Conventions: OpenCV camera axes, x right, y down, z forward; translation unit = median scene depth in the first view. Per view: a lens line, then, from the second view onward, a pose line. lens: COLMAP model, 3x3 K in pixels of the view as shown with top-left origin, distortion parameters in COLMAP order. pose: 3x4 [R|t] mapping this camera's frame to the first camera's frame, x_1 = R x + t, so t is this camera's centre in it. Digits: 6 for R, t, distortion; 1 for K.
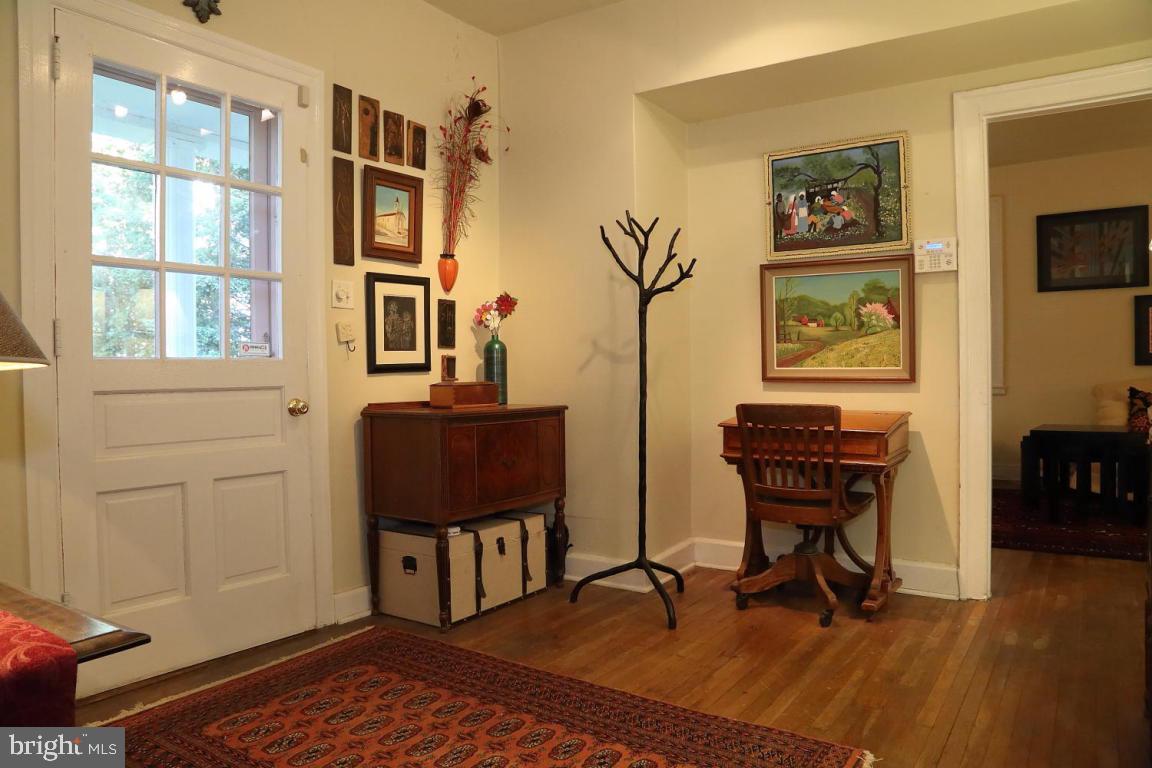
lens RADIAL K [[775.2, 0, 572.2], [0, 775.2, 383.5], [0, 0, 1]] dist [-0.109384, 0.055836]
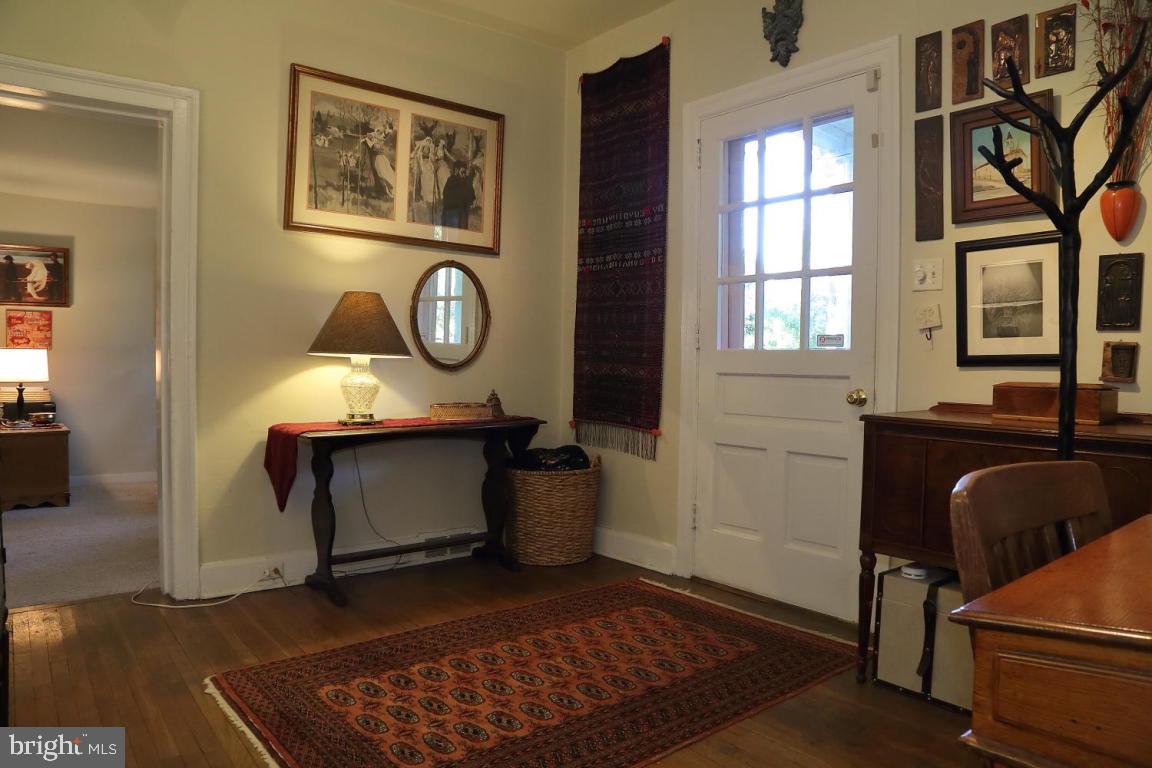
lens RADIAL K [[775.2, 0, 572.2], [0, 775.2, 383.5], [0, 0, 1]] dist [-0.109384, 0.055836]
pose [[-0.293166, 0.034678, -0.955432, 0.879036], [-0.025986, 0.998684, 0.044222, -0.027531], [0.955708, 0.037792, -0.291879, 1.190034]]
